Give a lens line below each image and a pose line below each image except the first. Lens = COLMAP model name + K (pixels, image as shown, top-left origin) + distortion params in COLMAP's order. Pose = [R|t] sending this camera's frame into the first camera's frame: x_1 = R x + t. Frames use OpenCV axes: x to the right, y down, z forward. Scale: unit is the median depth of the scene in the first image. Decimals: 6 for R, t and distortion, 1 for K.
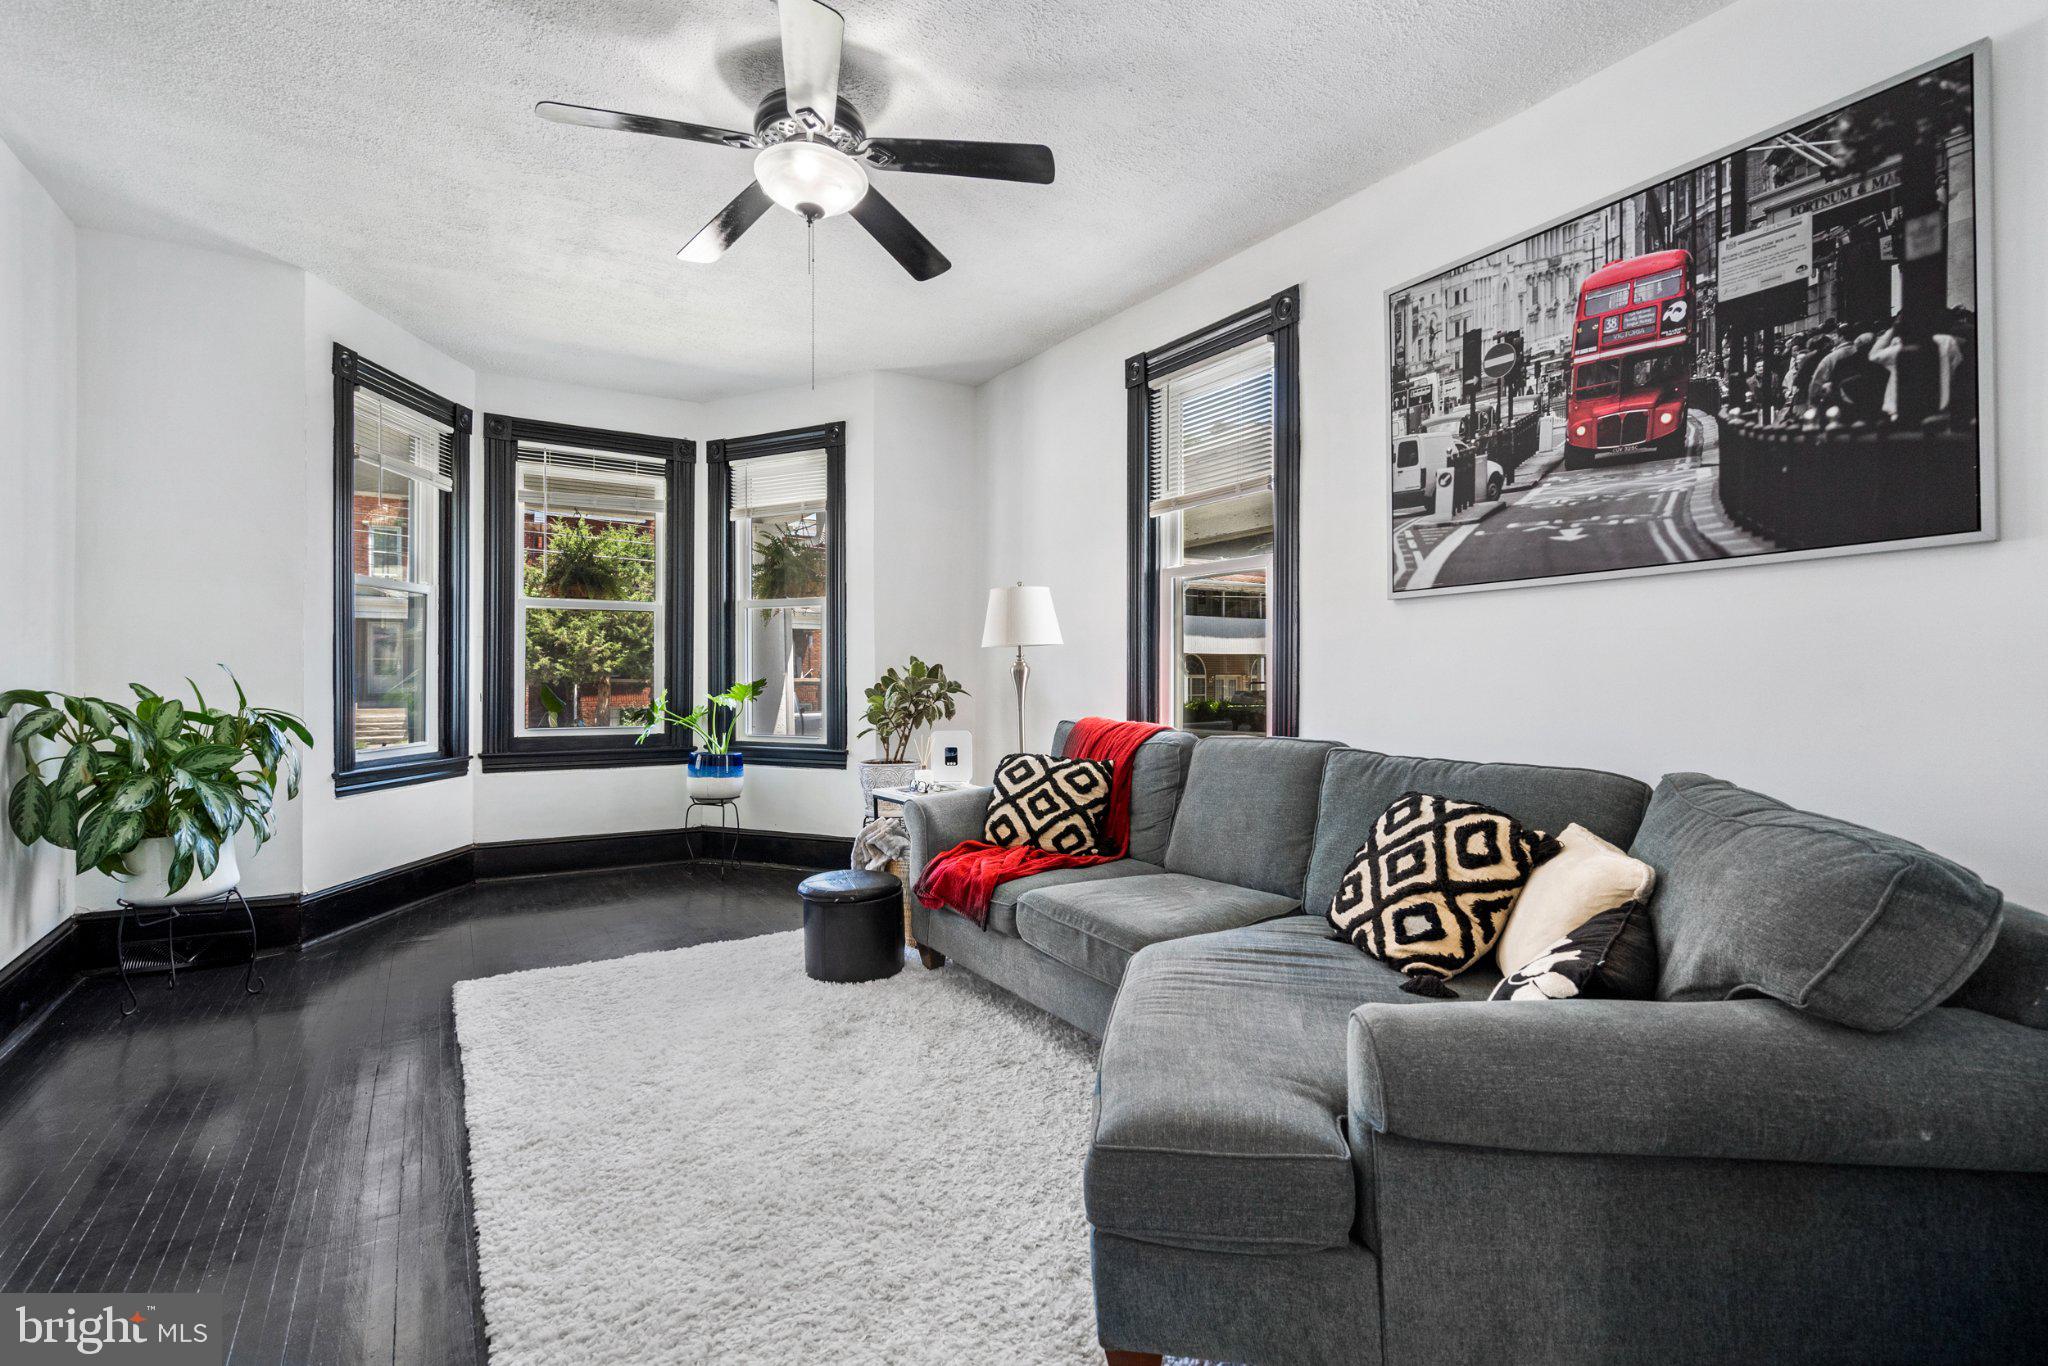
lens RADIAL K [[949.0, 0, 1018.6], [0, 949.0, 664.3], [0, 0, 1]] dist [-0.009120, 0.004245]
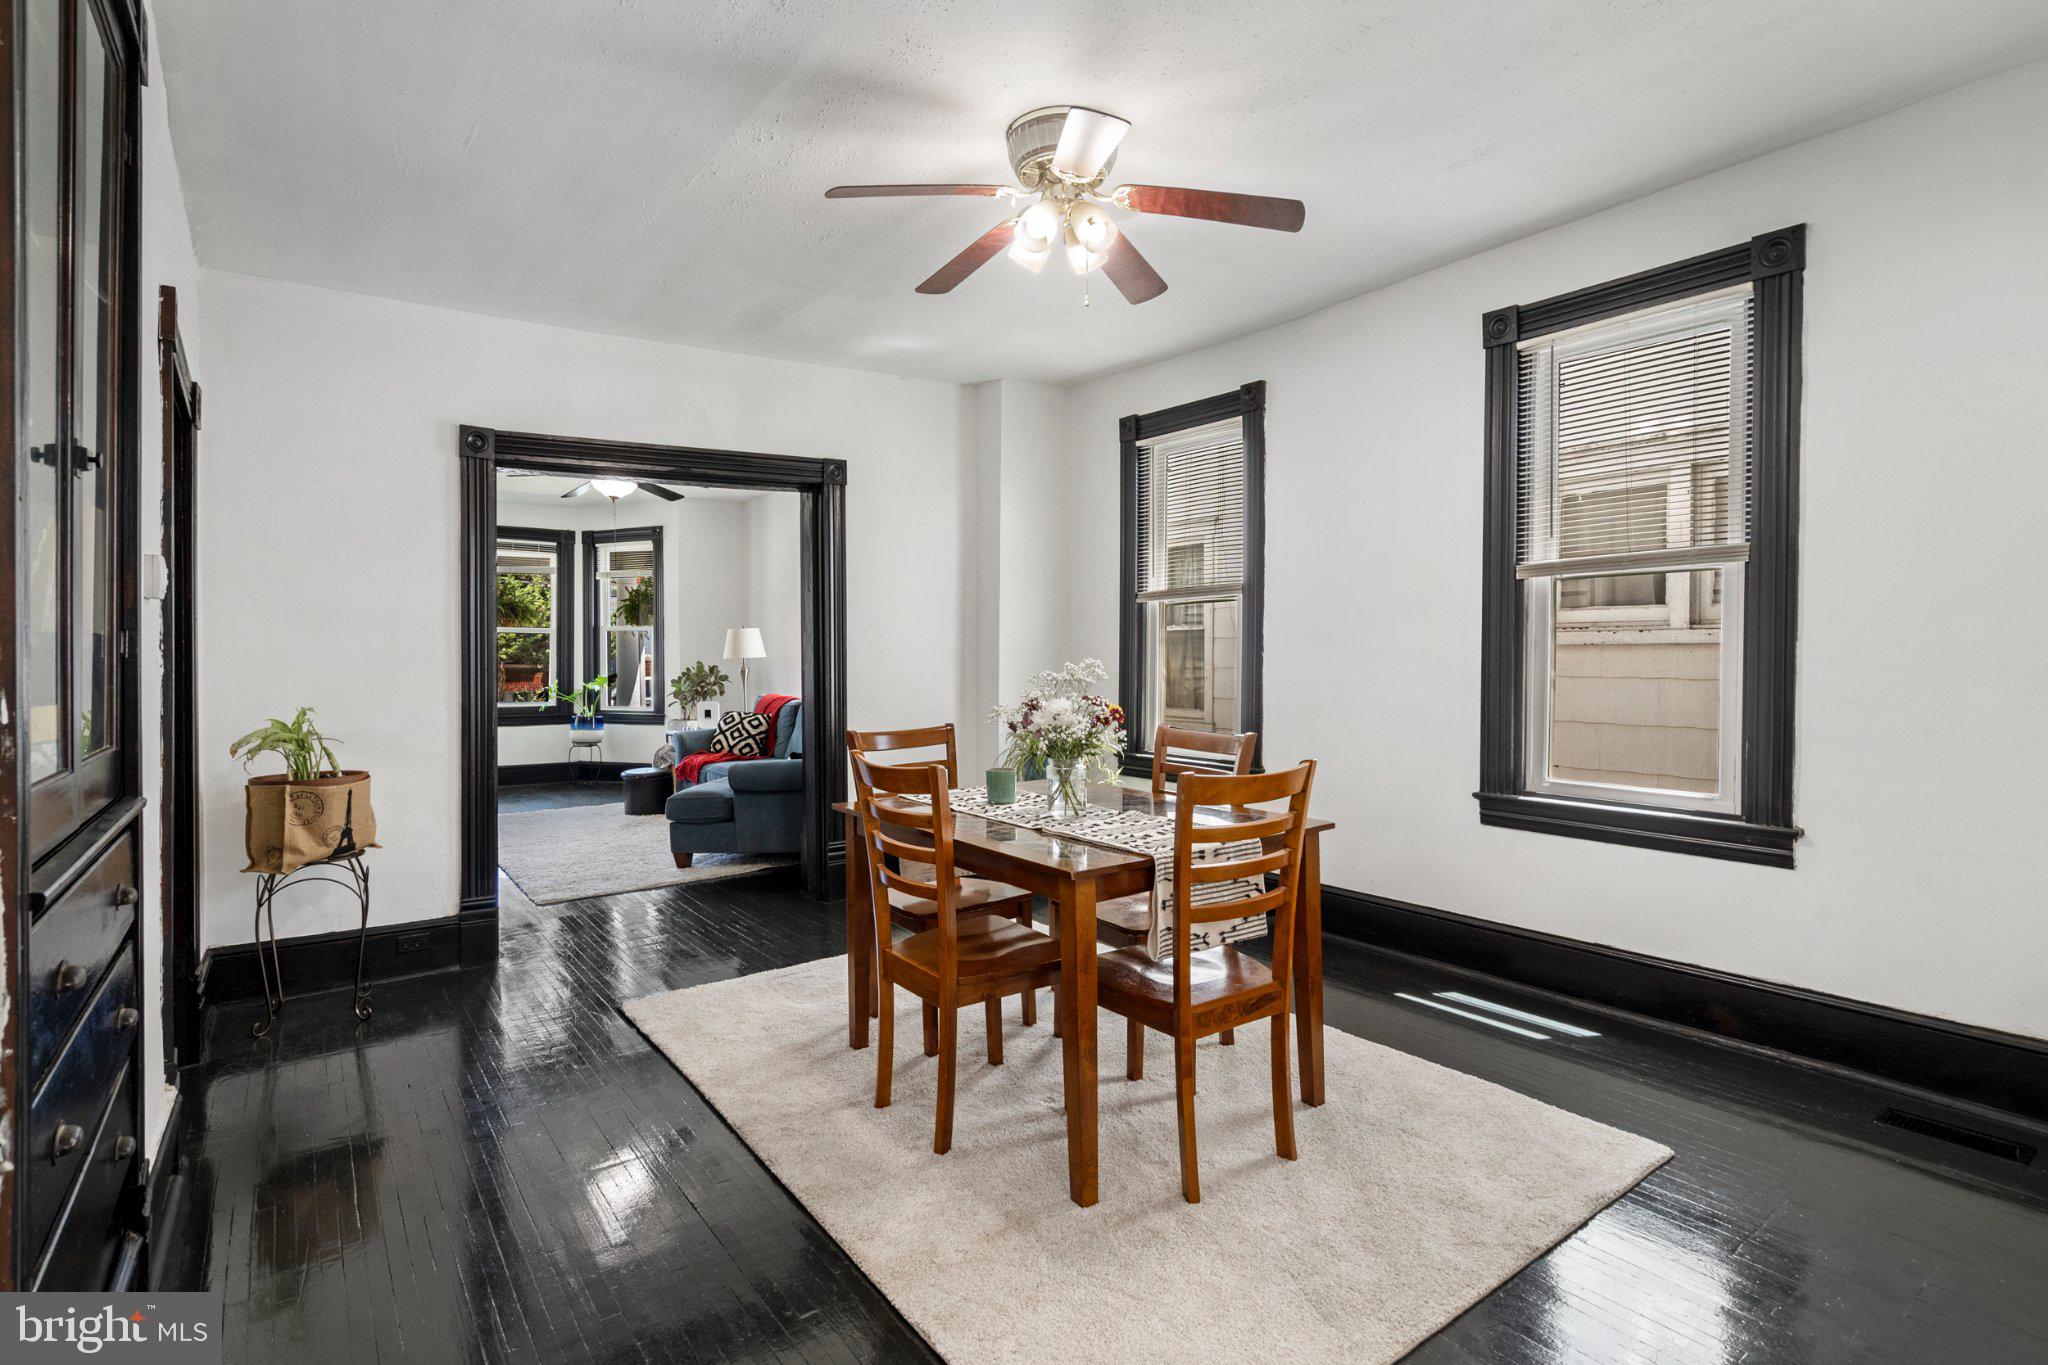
lens RADIAL K [[1041.4, 0, 1028.2], [0, 1041.4, 667.8], [0, 0, 1]] dist [0.006451, -0.000704]
pose [[0.997915, 0.005348, 0.064326, 0.362259], [-0.006445, 0.999837, 0.016865, -0.031726], [-0.064225, -0.017244, 0.997786, -0.949646]]
